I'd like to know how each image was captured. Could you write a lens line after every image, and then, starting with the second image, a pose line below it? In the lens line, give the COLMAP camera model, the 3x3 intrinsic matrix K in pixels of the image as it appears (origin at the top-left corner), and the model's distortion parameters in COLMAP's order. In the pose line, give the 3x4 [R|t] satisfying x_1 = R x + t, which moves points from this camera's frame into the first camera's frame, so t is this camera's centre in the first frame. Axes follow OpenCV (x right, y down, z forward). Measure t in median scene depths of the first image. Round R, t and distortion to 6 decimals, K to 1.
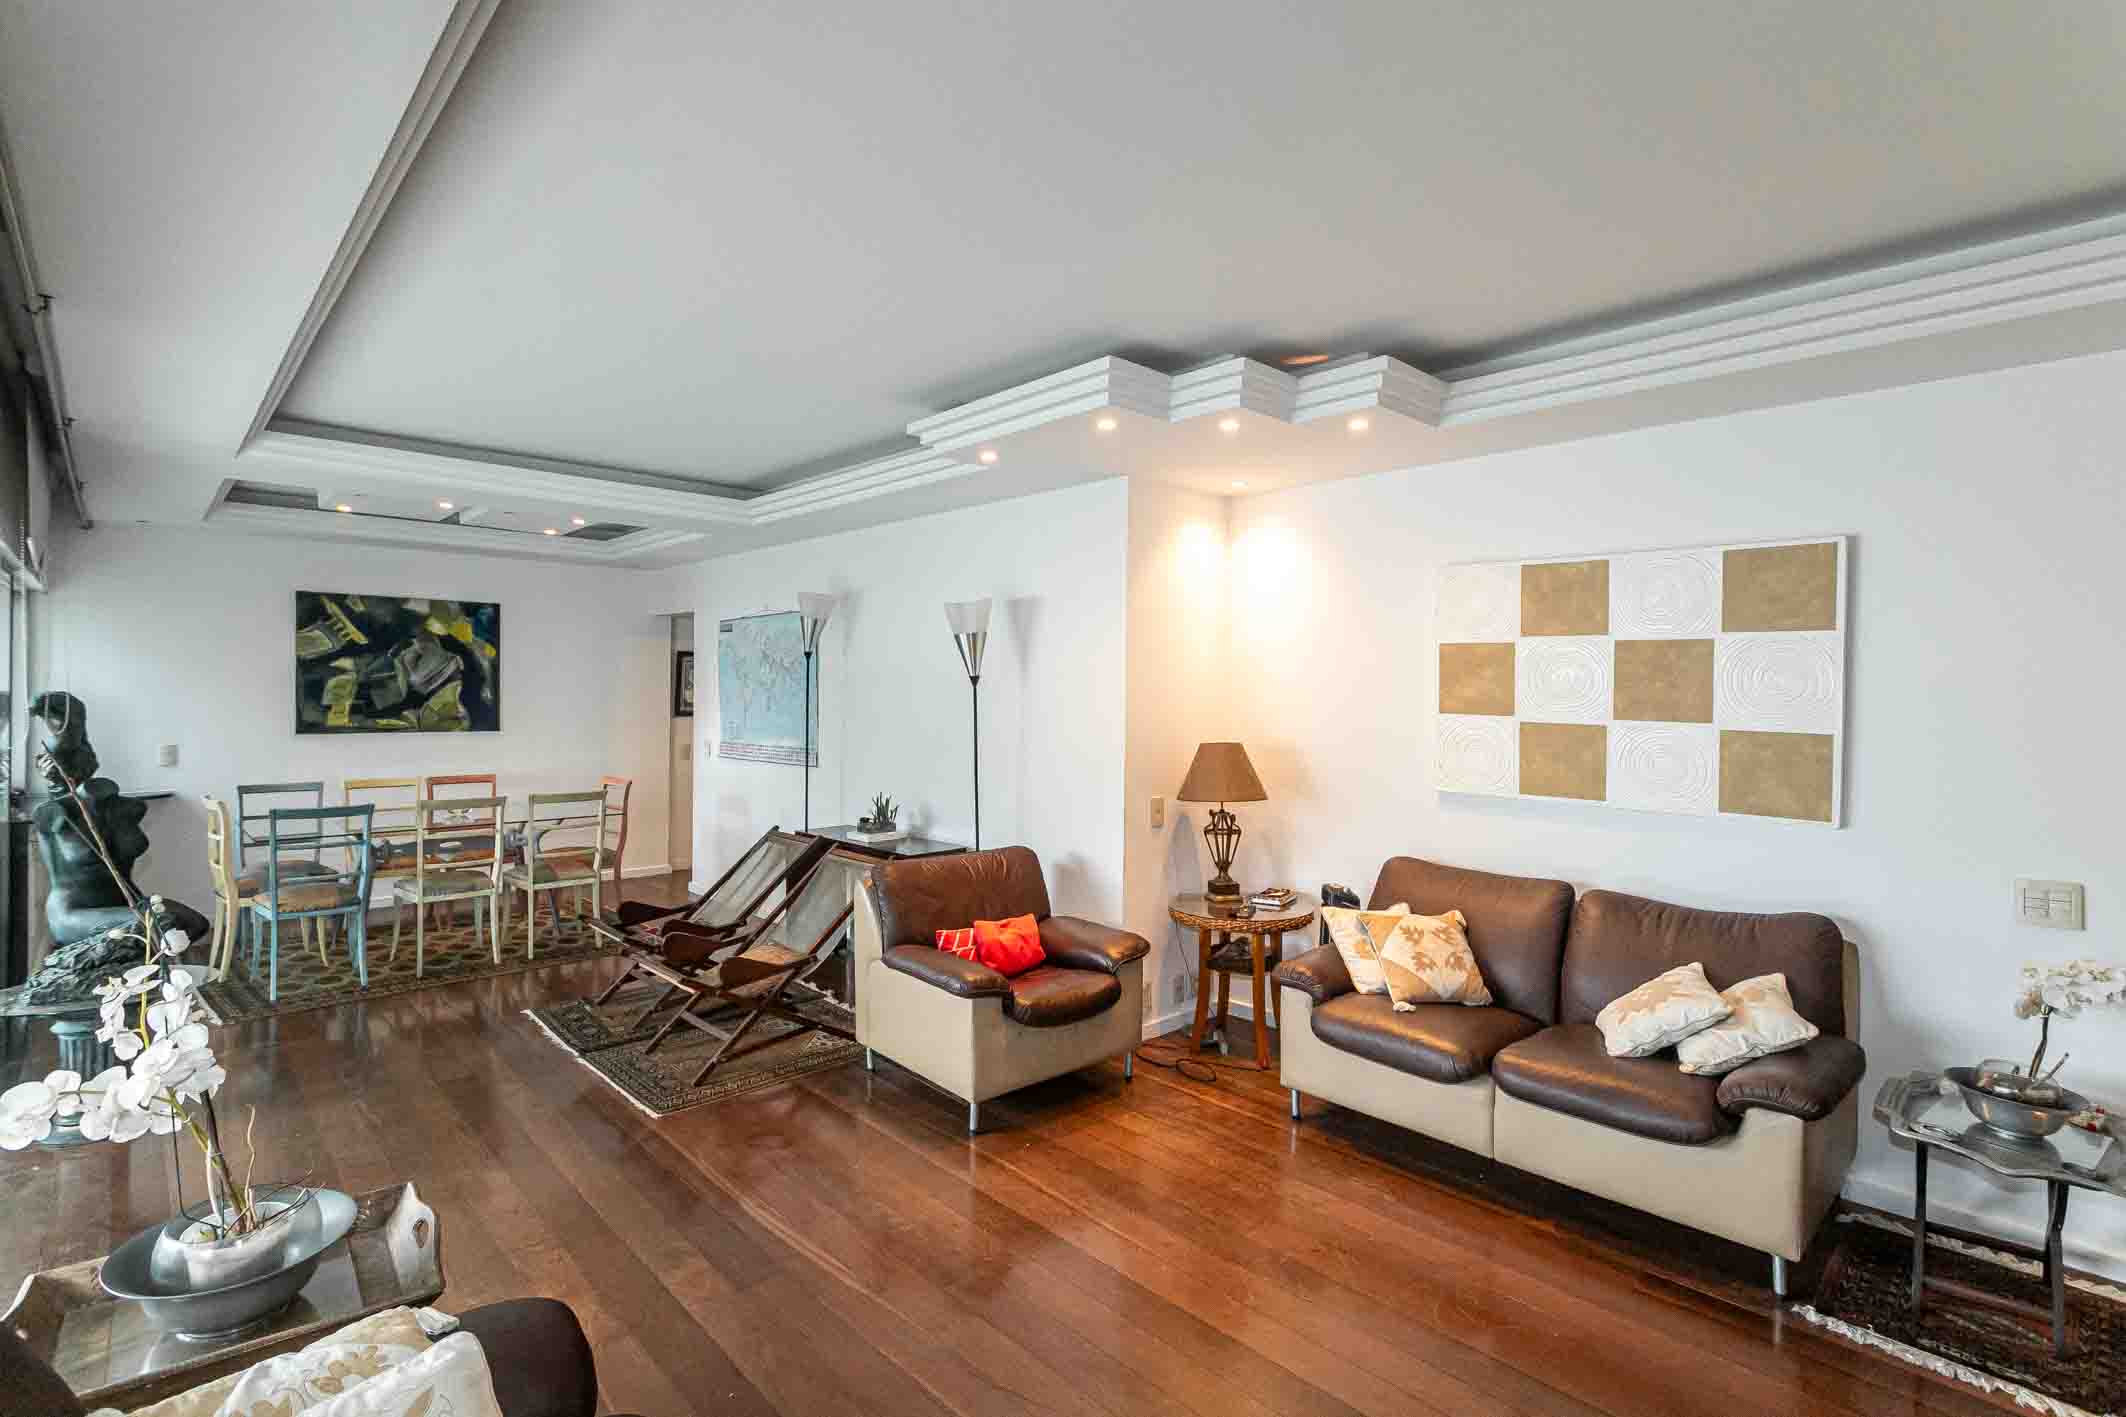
lens RADIAL K [[1027.2, 0, 1058.4], [0, 1027.2, 696.0], [0, 0, 1]] dist [0.001245, 0.002791]
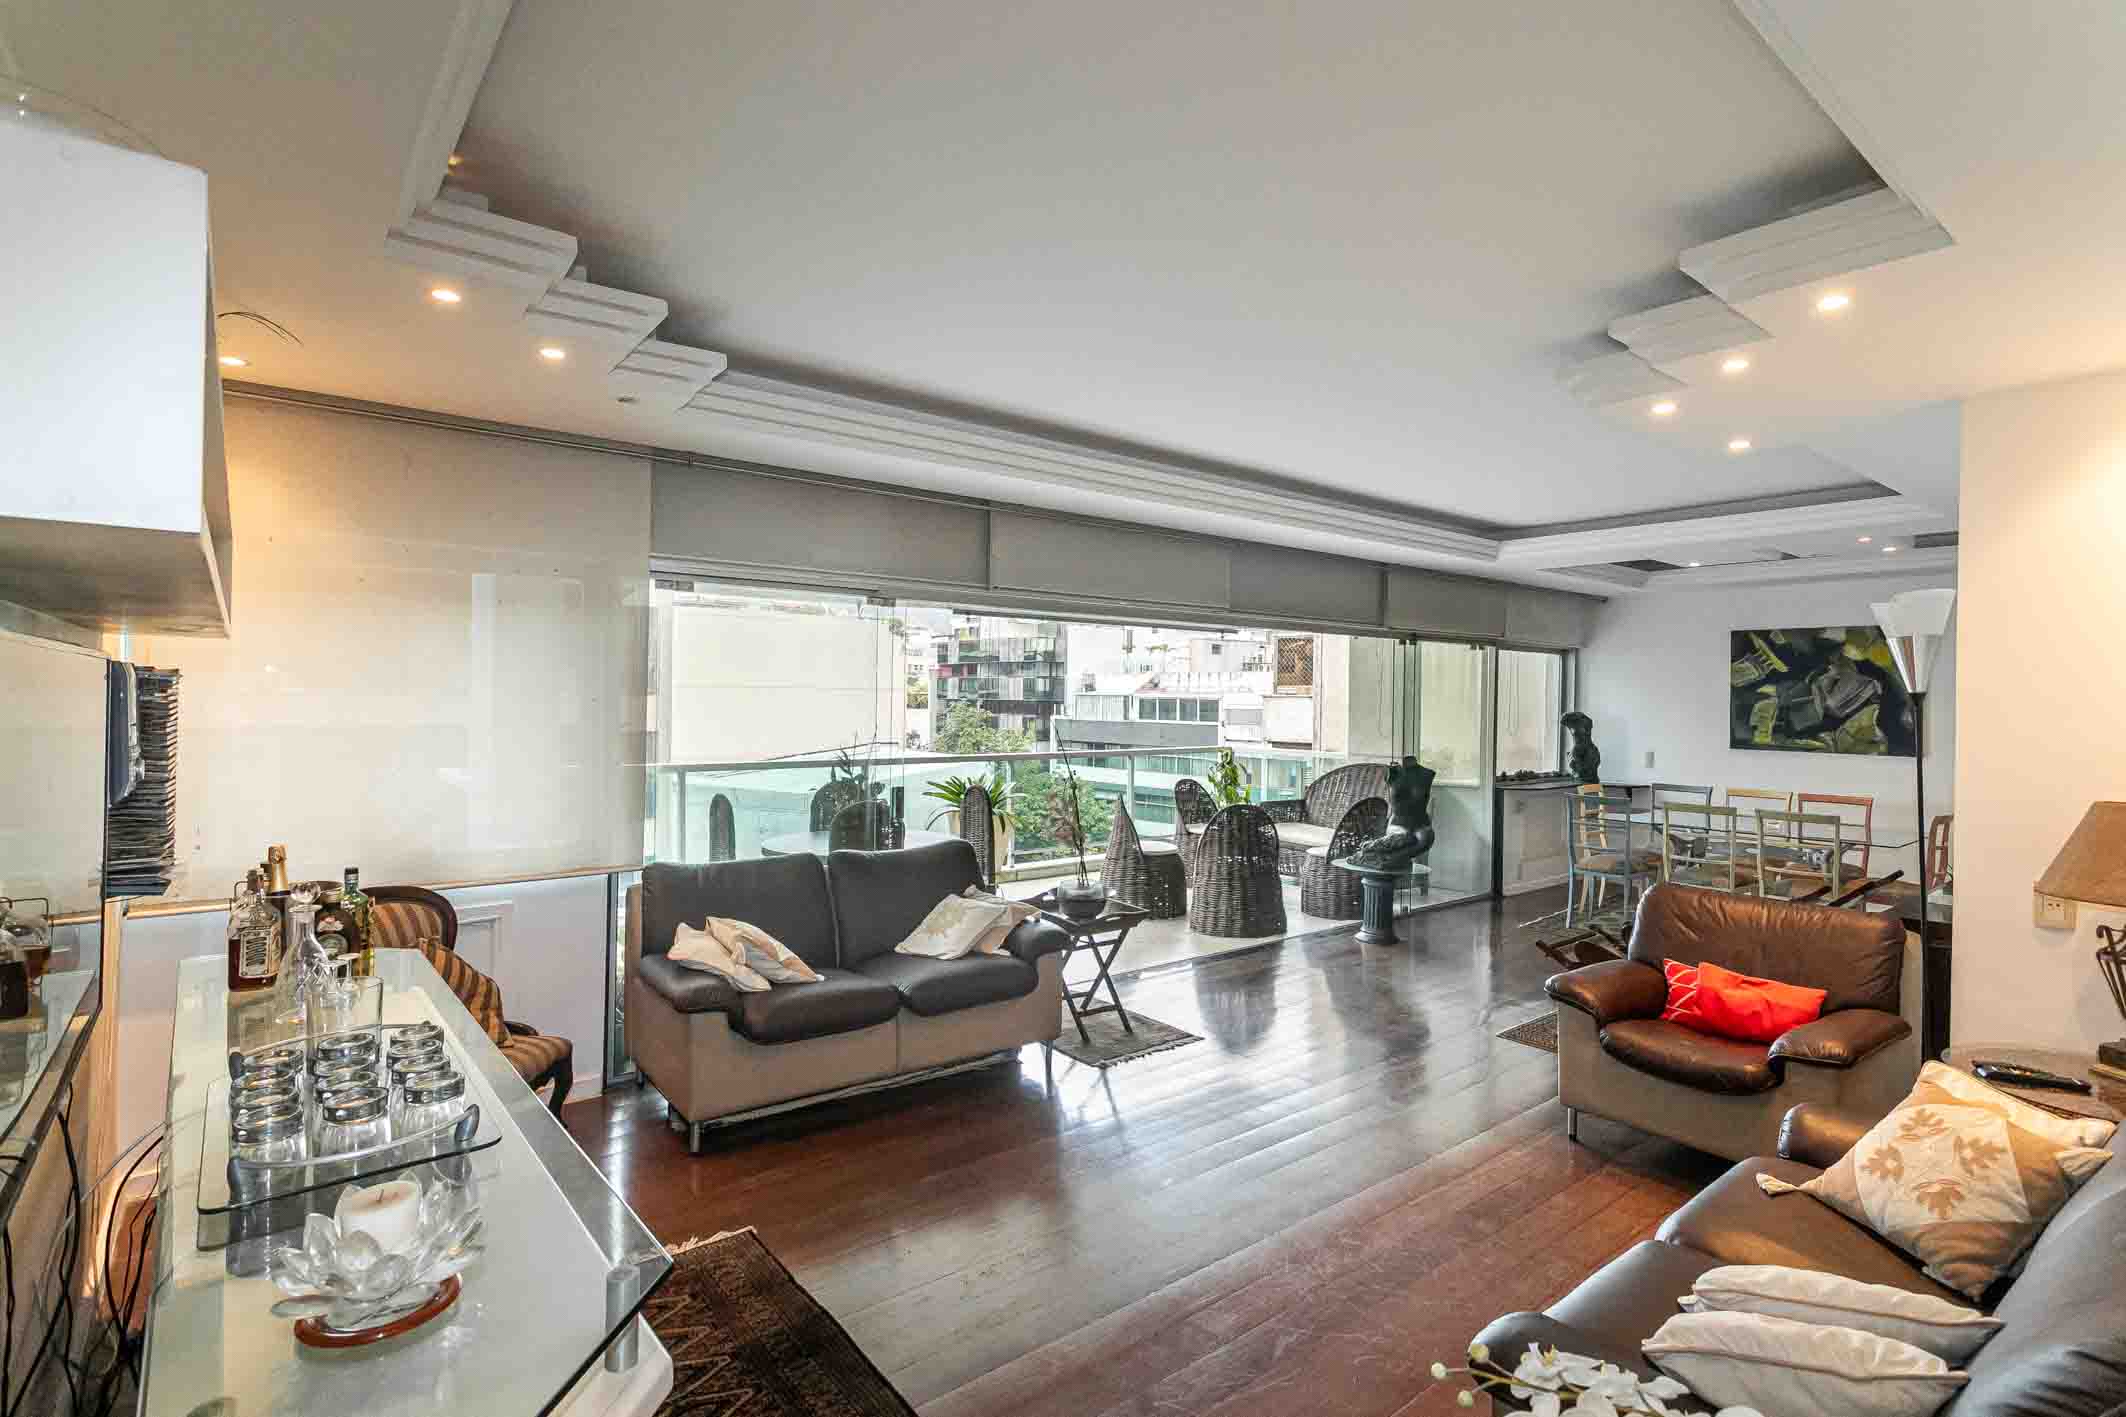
lens RADIAL K [[1027.2, 0, 1075.5], [0, 1027.2, 699.8], [0, 0, 1]] dist [0.001245, 0.002791]
pose [[-0.057582, -0.006306, -0.998321, 0.519626], [-0.019650, 0.999793, -0.005182, 0.001344], [0.998147, 0.019319, -0.057694, 0.296247]]
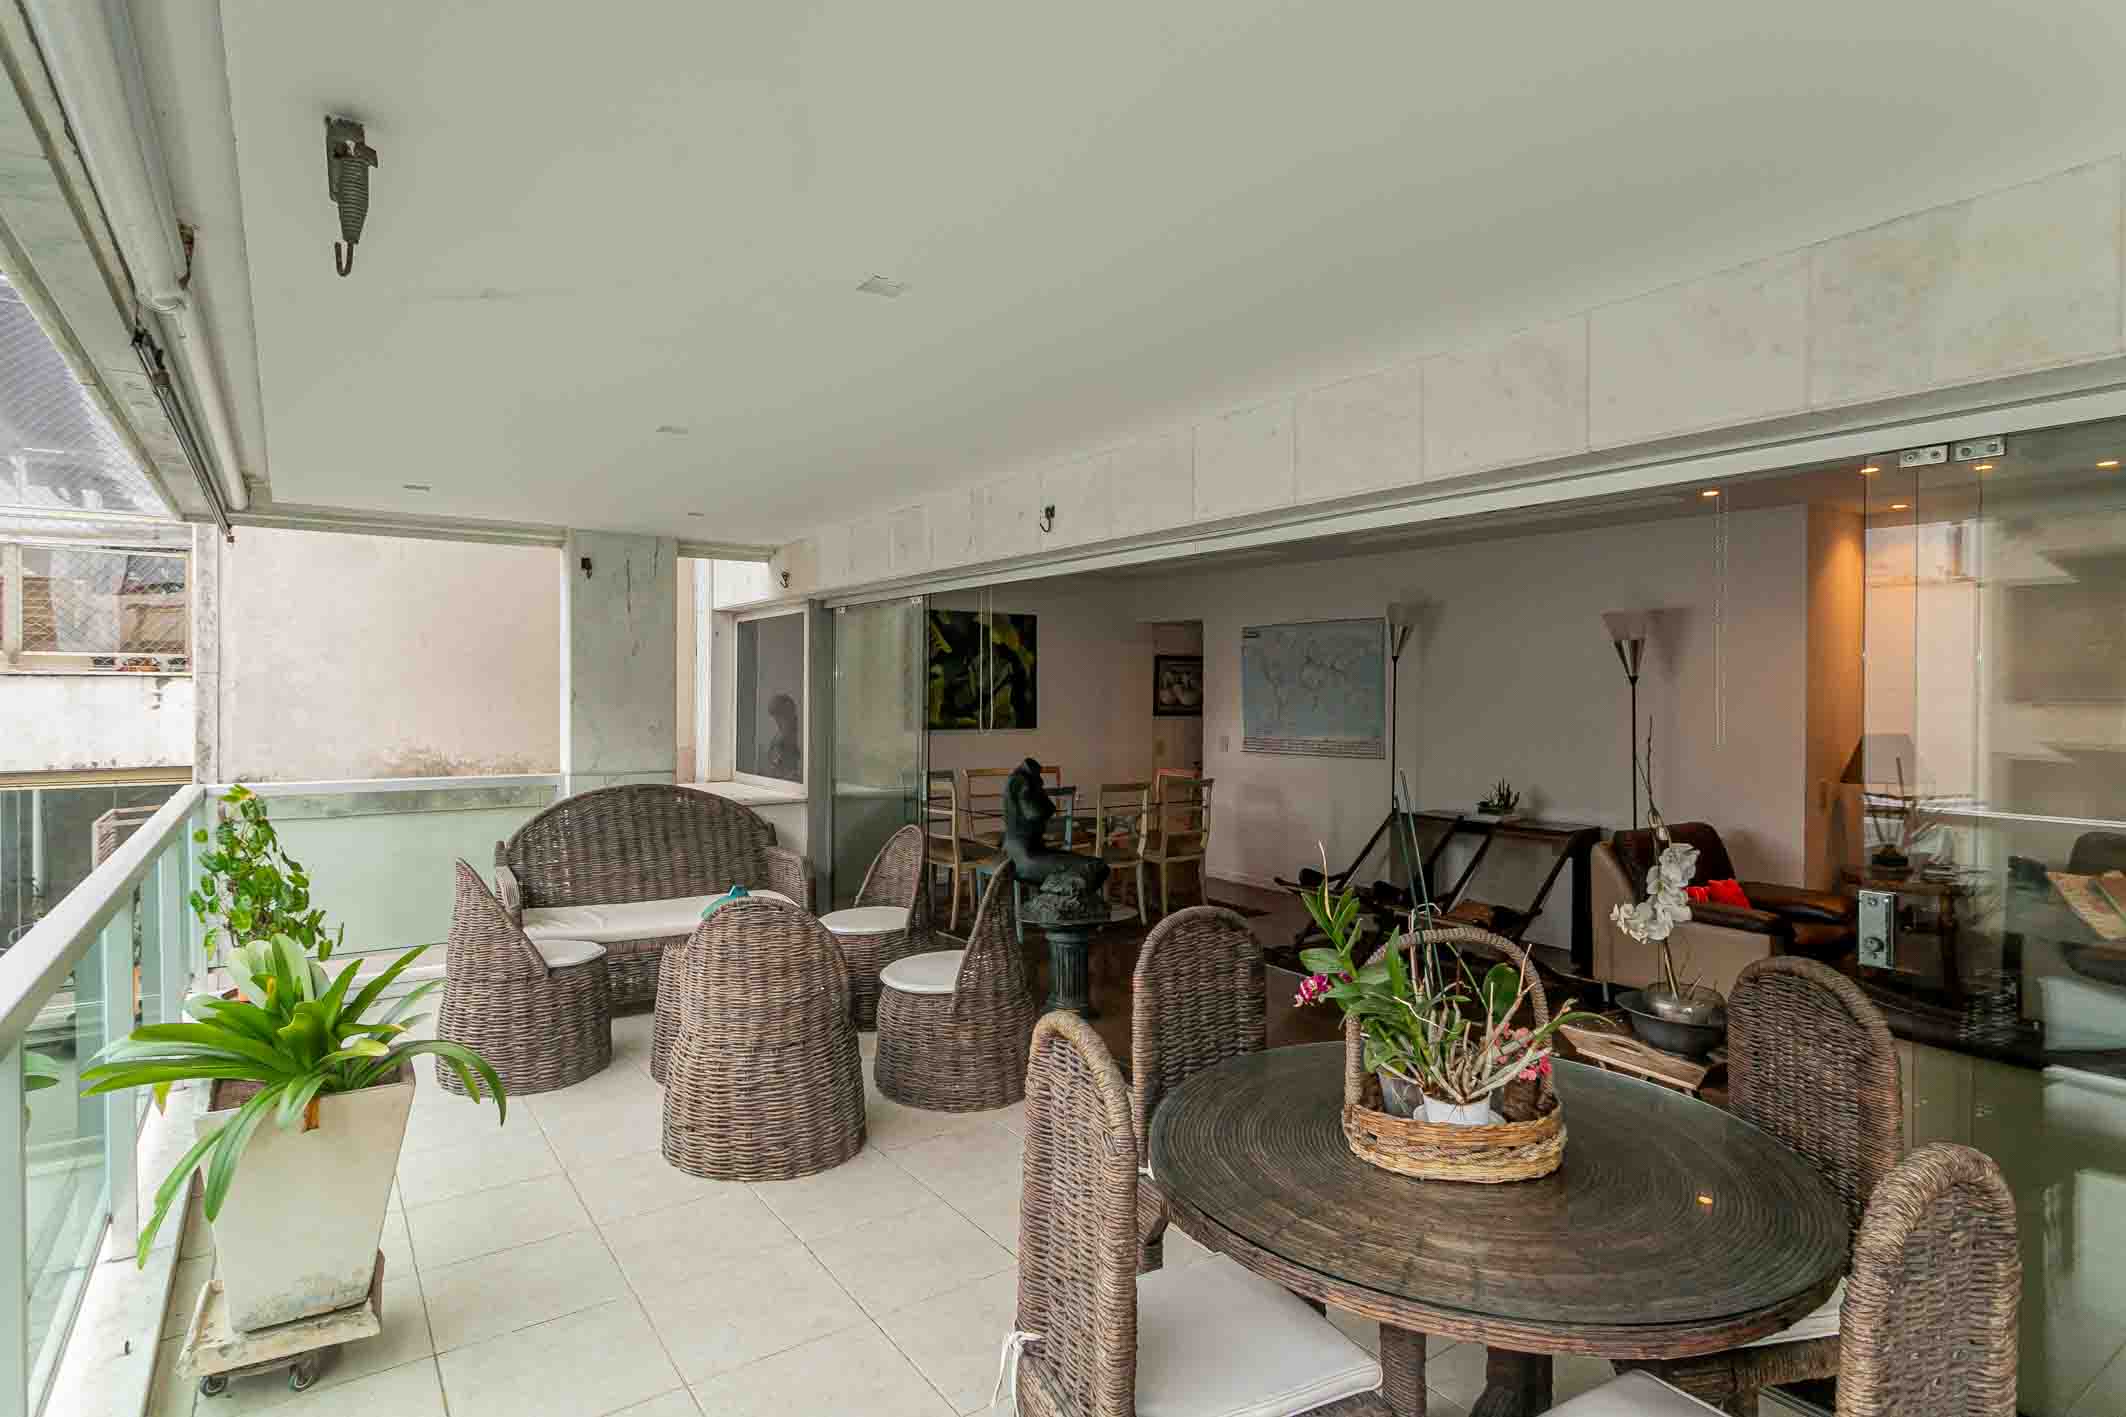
lens RADIAL K [[1115.7, 0, 1065.7], [0, 1115.7, 706.4], [0, 0, 1]] dist [0.000484, 0.003707]
pose [[0.991809, -0.003051, -0.127696, -0.399070], [0.003859, 0.999974, 0.006080, 0.002931], [0.127674, -0.006523, 0.991795, -0.237629]]
